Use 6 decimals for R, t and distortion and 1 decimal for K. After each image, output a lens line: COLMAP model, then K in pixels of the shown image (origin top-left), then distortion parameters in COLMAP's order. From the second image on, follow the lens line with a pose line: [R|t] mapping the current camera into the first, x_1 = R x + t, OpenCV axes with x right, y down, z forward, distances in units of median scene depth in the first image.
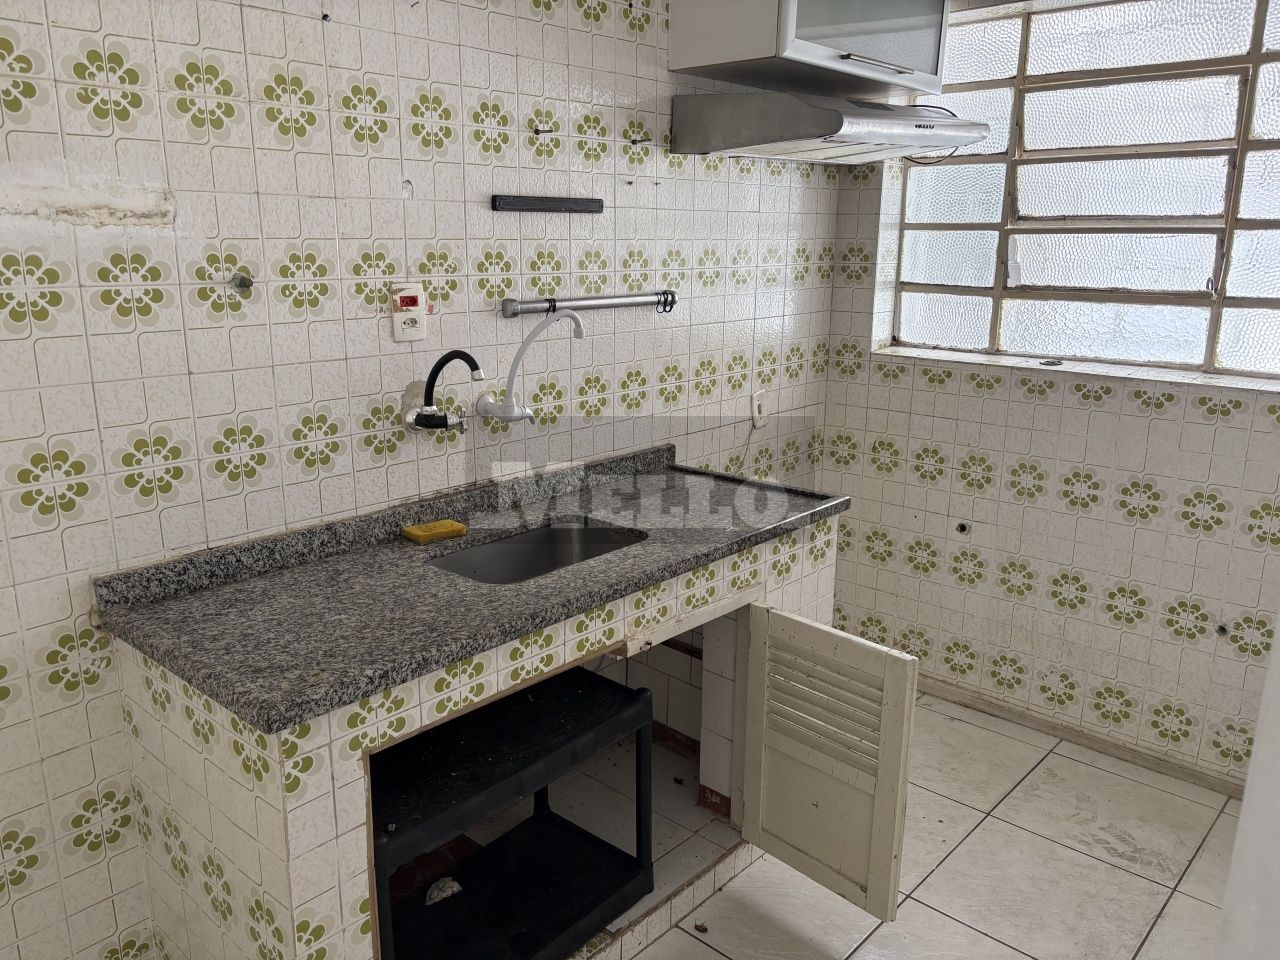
lens RADIAL K [[983.3, 0, 631.1], [0, 983.3, 484.2], [0, 0, 1]] dist [0.037556, -0.023259]
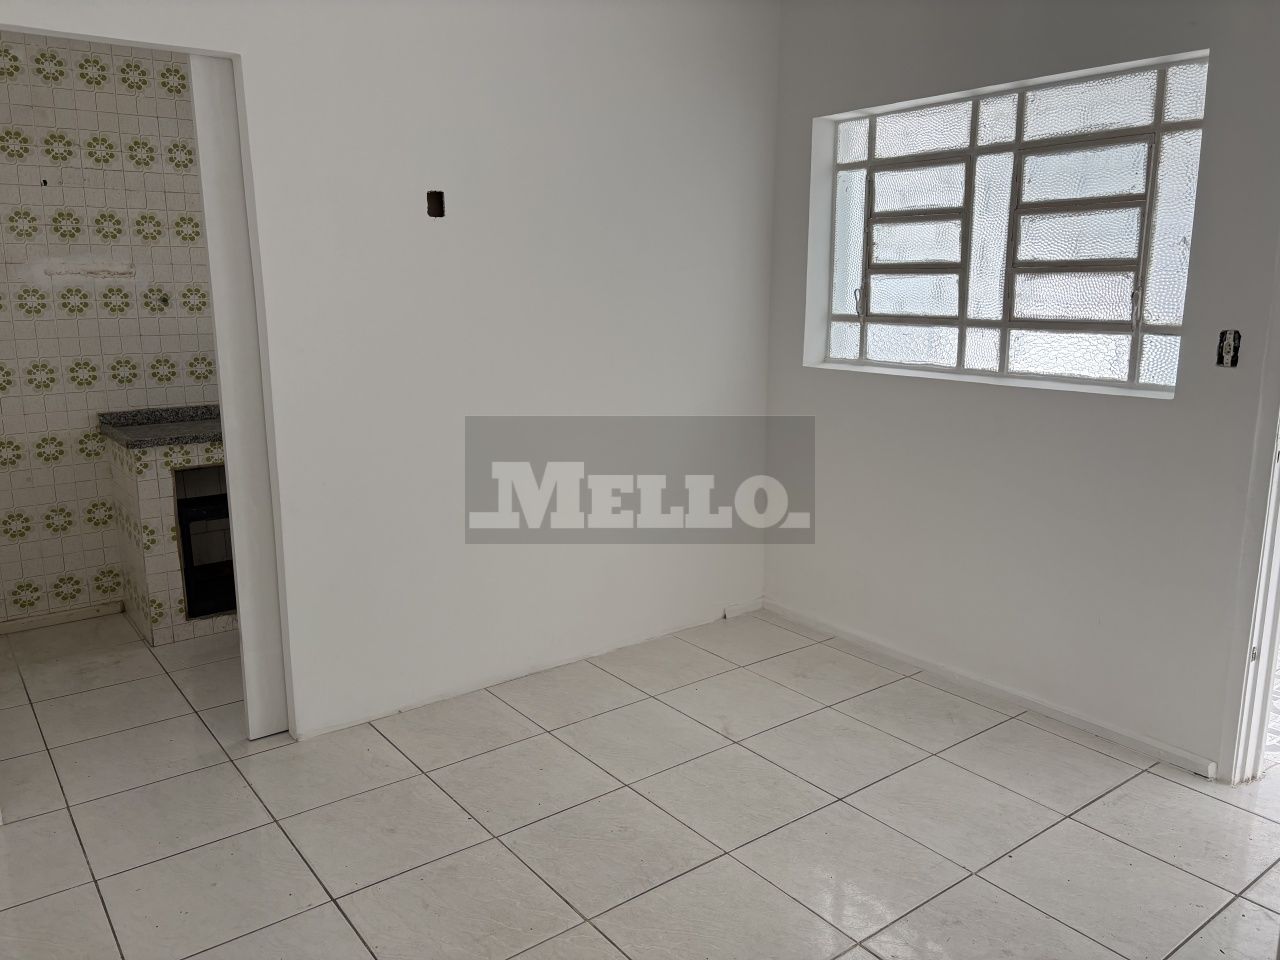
lens RADIAL K [[983.3, 0, 650.7], [0, 983.3, 474.4], [0, 0, 1]] dist [0.037556, -0.023259]
pose [[0.983867, 0.017834, -0.178009, 1.314547], [-0.028404, 0.997970, -0.057008, 0.355122], [0.176631, 0.061145, 0.982376, -1.251795]]
